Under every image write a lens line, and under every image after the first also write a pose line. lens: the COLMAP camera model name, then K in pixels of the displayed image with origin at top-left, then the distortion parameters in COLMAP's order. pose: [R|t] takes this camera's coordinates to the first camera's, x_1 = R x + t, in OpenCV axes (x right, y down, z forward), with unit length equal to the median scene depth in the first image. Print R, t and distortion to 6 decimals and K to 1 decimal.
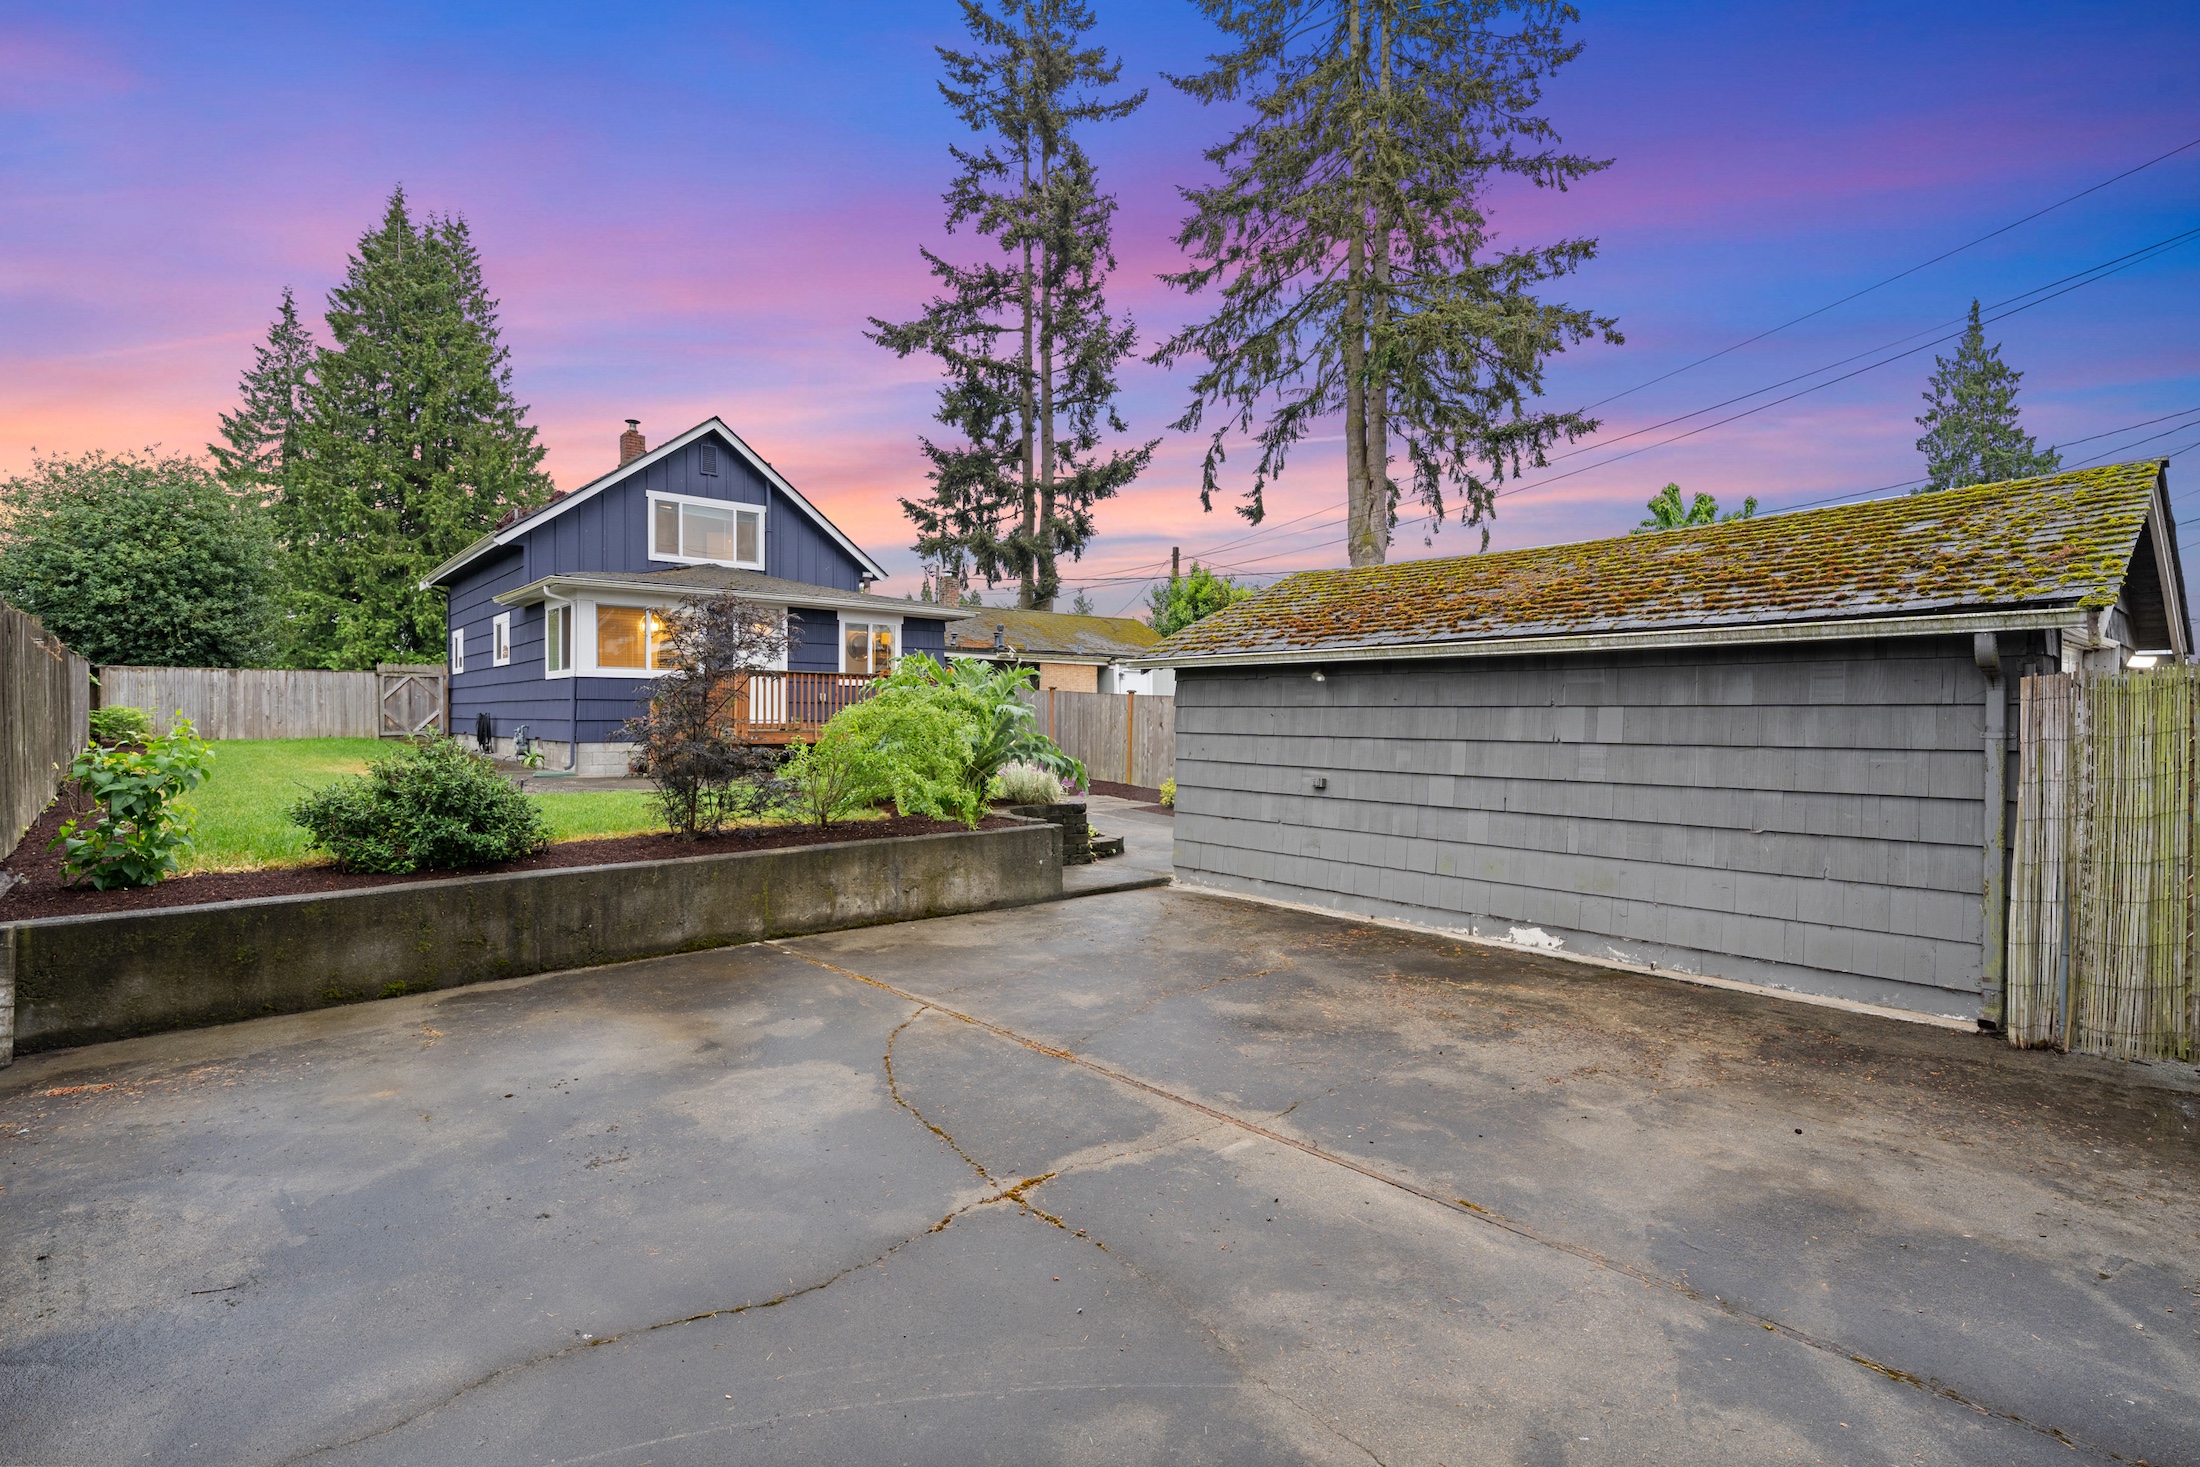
lens RADIAL K [[1052.2, 0, 1093.2], [0, 1052.2, 678.5], [0, 0, 1]] dist [0.001101, 0.000346]
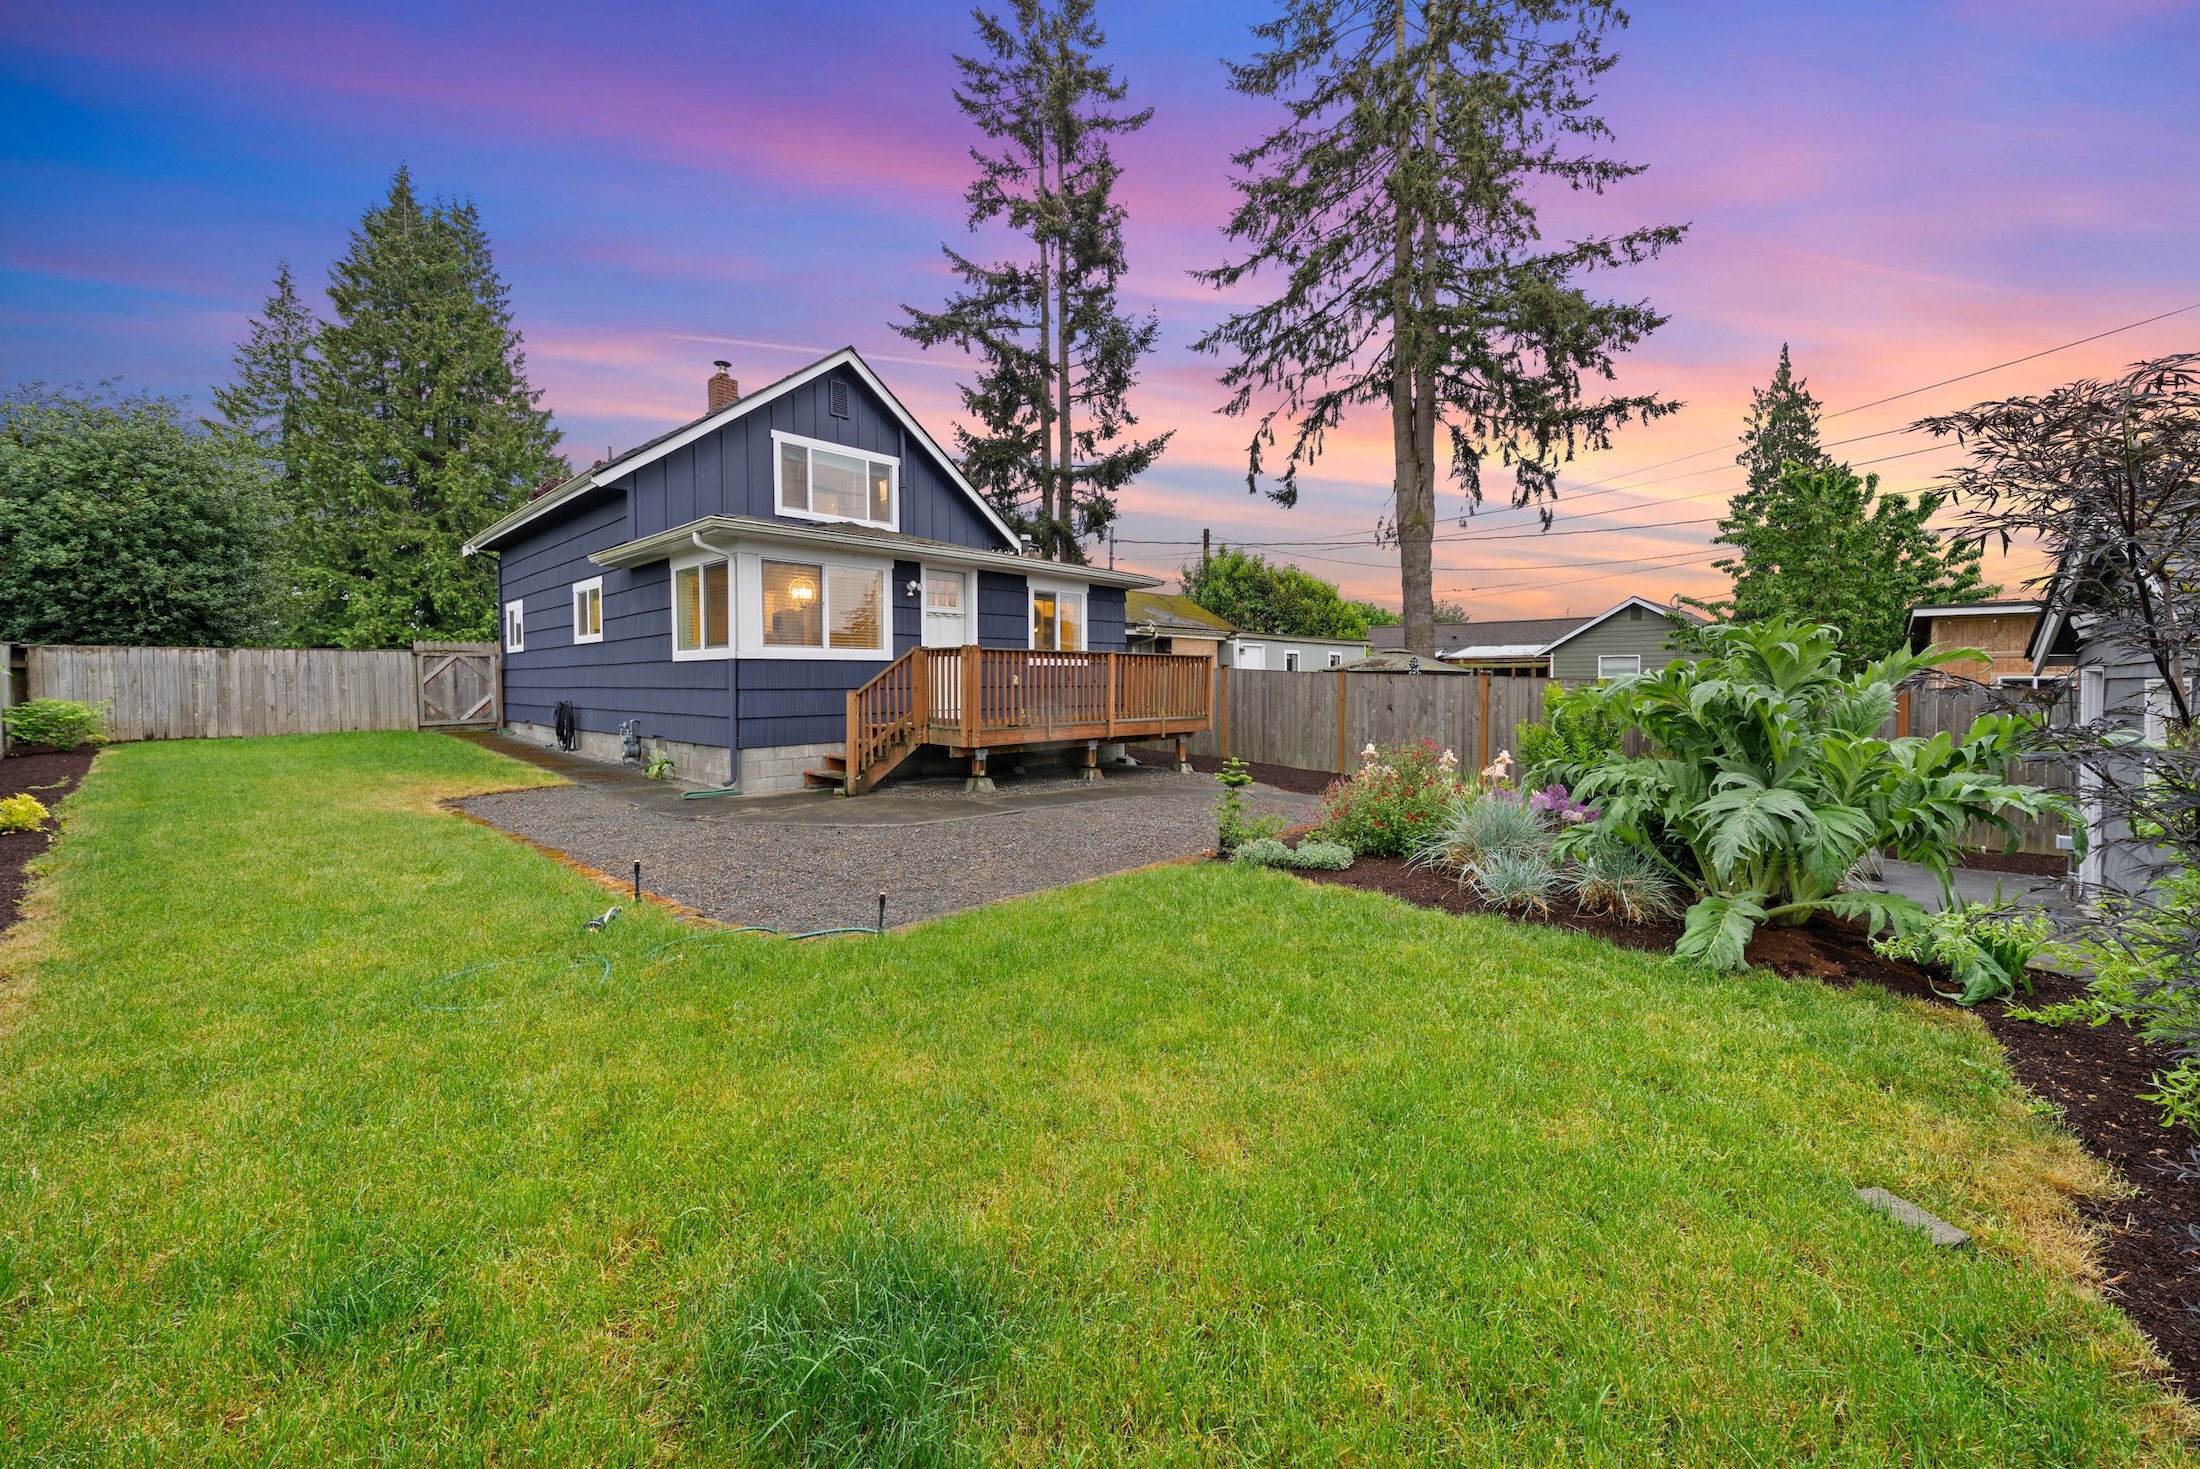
lens RADIAL K [[844.9, 0, 1103.9], [0, 844.9, 668.5], [0, 0, 1]] dist [0.000062, -0.000163]
pose [[0.993634, -0.007434, 0.112409, -0.111382], [0.004983, 0.999744, 0.022071, -0.002371], [-0.112545, -0.021370, 0.993417, 0.142405]]
